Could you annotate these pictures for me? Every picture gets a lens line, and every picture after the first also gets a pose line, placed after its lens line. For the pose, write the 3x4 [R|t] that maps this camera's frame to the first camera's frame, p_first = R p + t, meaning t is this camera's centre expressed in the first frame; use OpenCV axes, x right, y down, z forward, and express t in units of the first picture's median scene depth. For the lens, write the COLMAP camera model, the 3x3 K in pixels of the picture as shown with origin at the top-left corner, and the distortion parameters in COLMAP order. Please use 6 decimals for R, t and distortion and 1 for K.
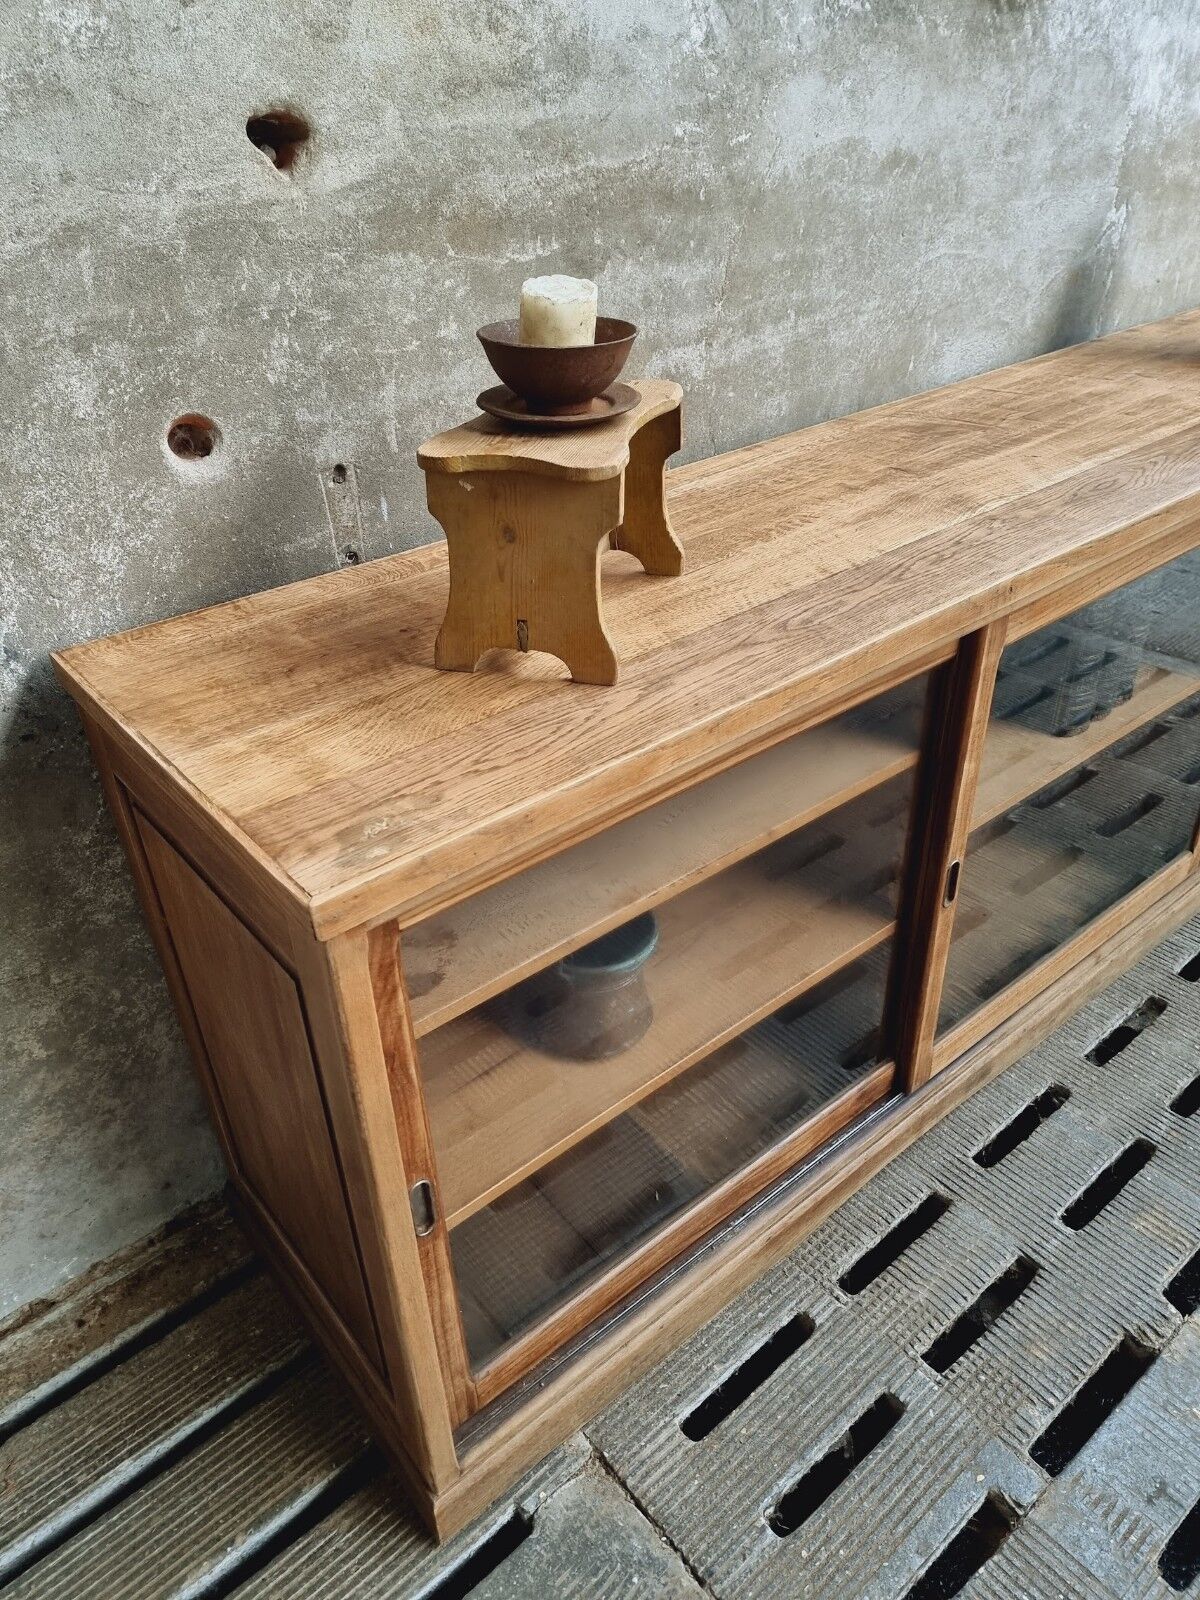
lens RADIAL K [[1116.0, 0, 566.3], [0, 1116.0, 803.4], [0, 0, 1]] dist [0.077167, -0.070522]
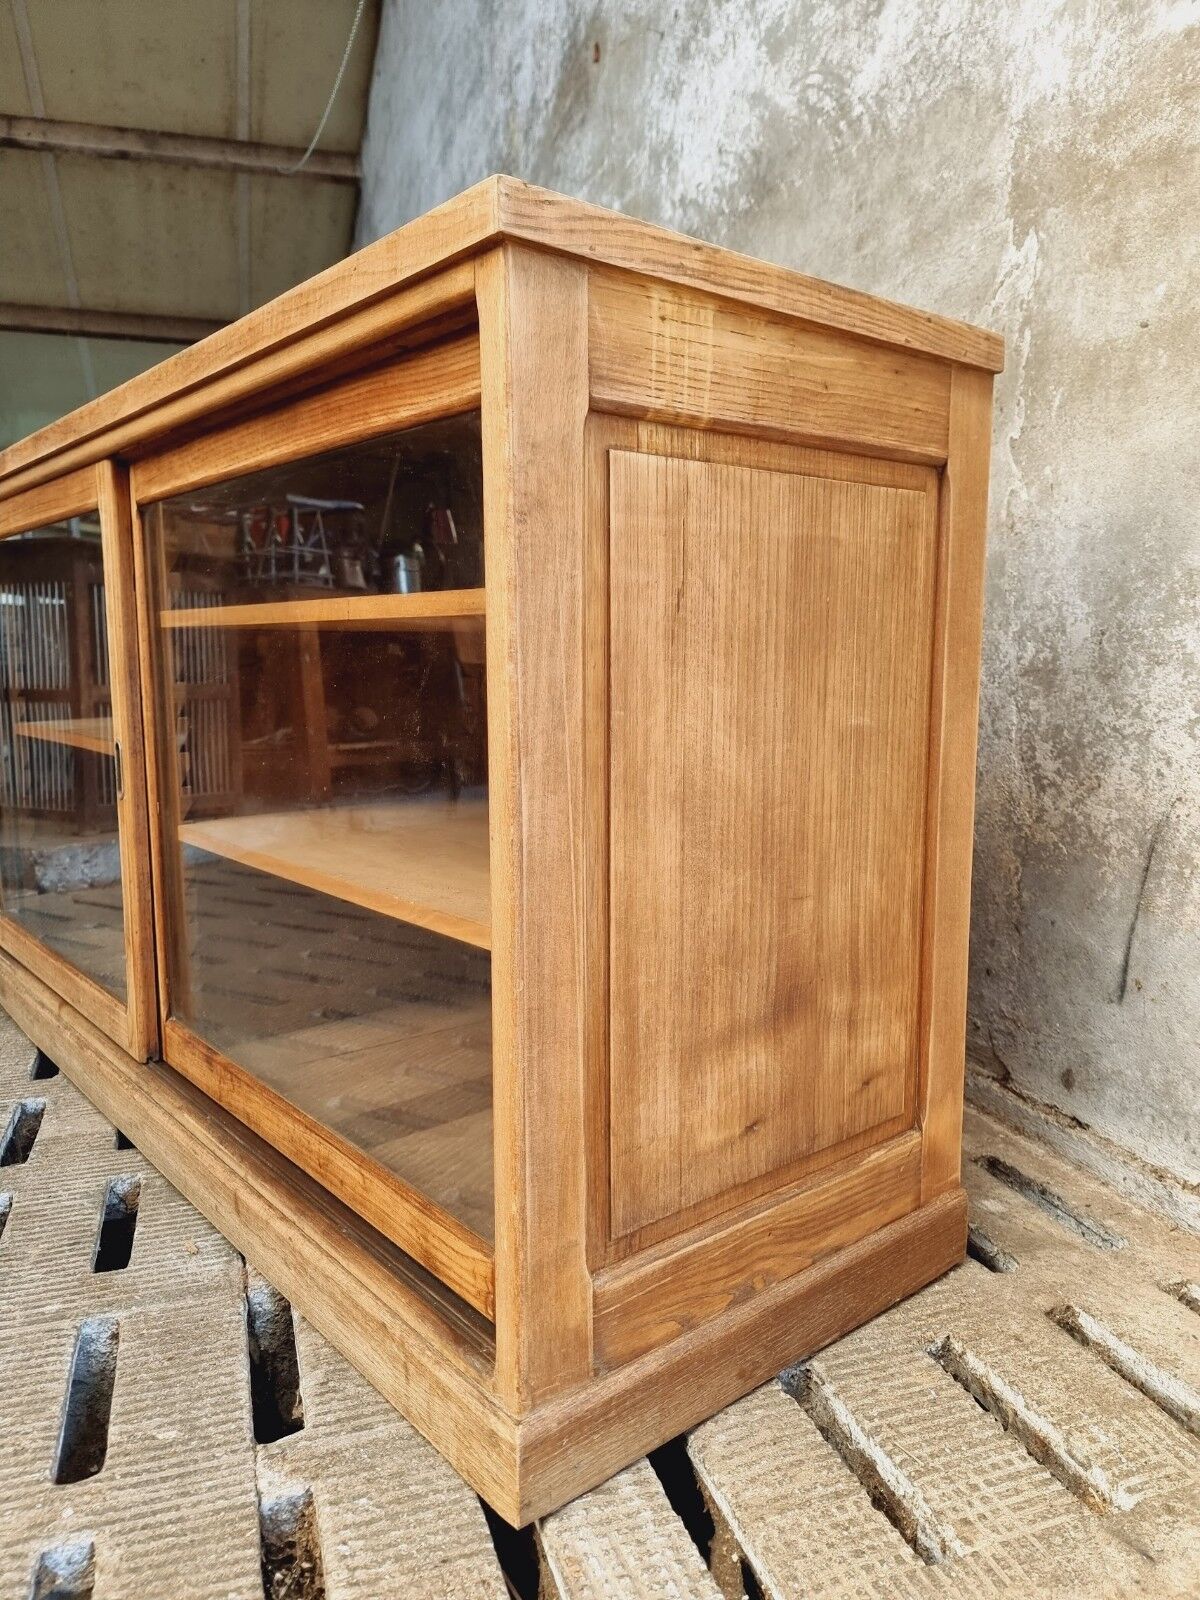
lens RADIAL K [[1116.0, 0, 601.5], [0, 1116.0, 811.2], [0, 0, 1]] dist [0.077167, -0.070522]
pose [[-0.340533, 0.180781, -0.922689, 1.825394], [-0.496456, 0.798818, 0.339736, -0.516751], [0.798479, 0.573766, -0.182274, 1.617981]]
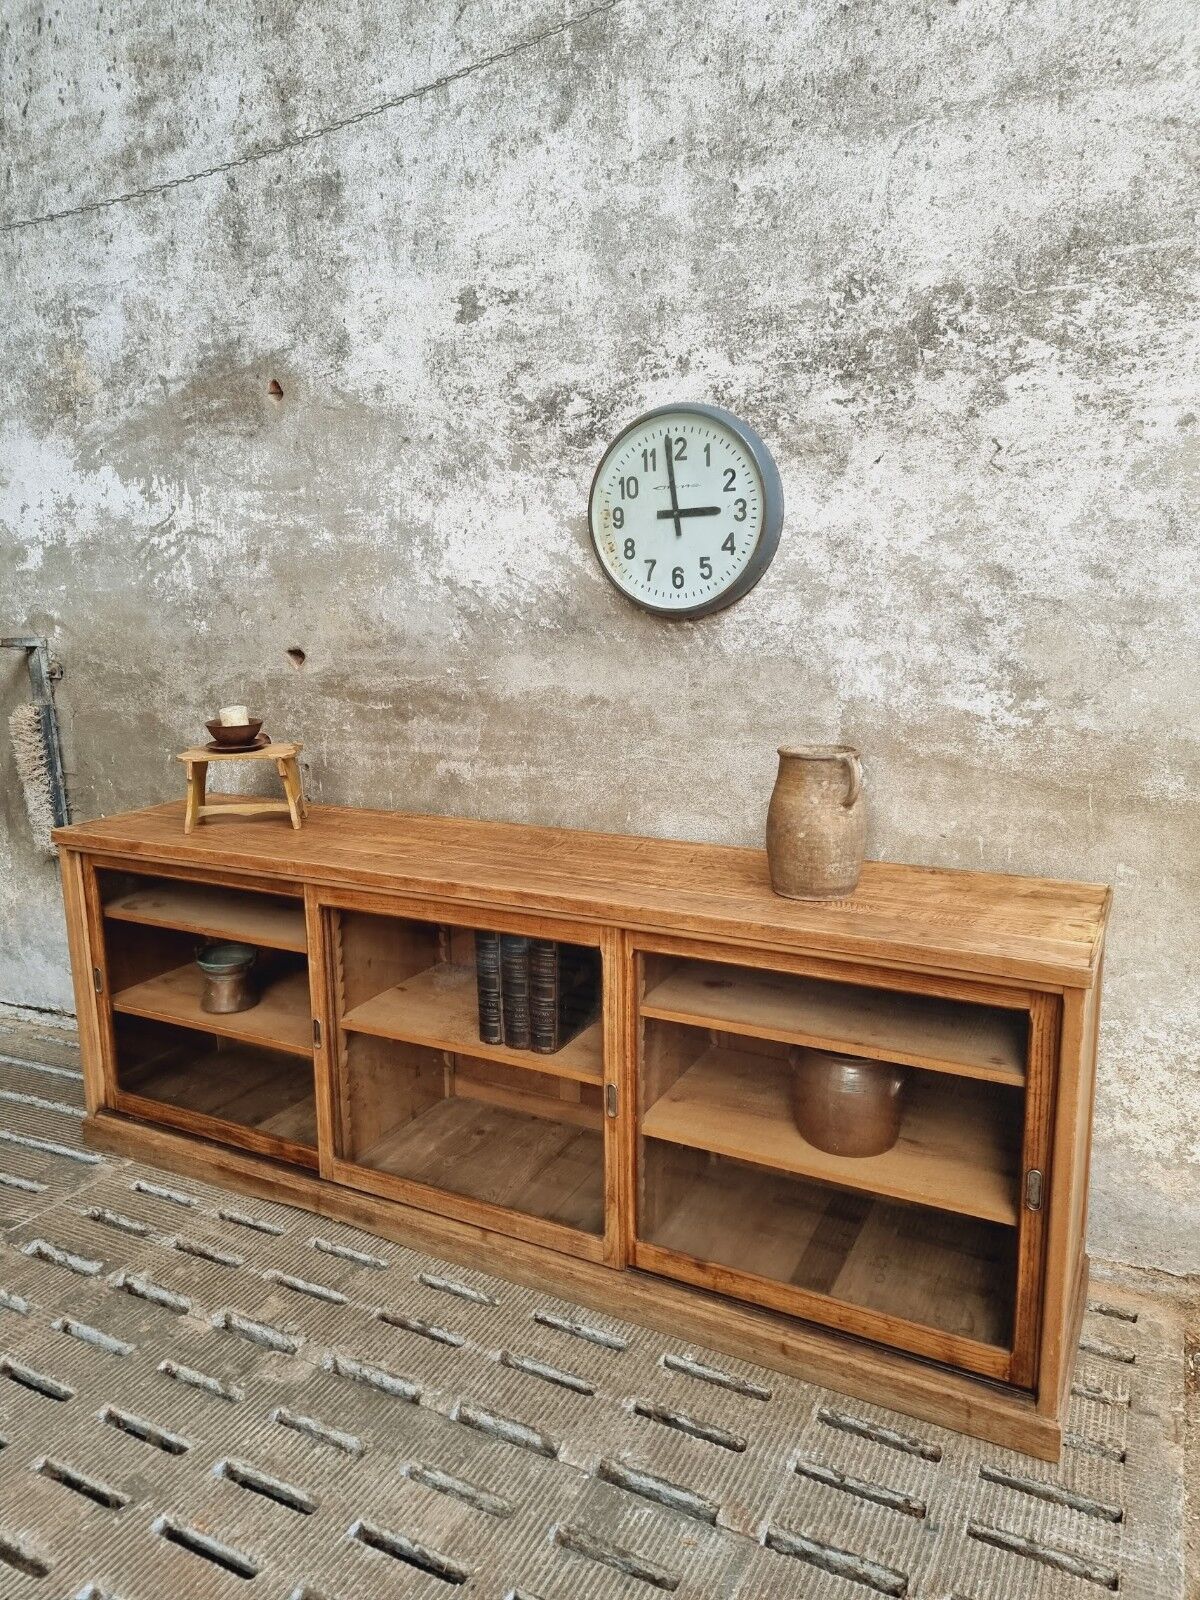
lens RADIAL K [[1109.0, 0, 585.4], [0, 1109.0, 791.9], [0, 0, 1]] dist [0.078771, -0.070816]
pose [[0.395928, 0.214408, -0.892900, 2.135348], [-0.498226, 0.866953, -0.012745, -0.483726], [0.771370, 0.449912, 0.450075, 0.336168]]
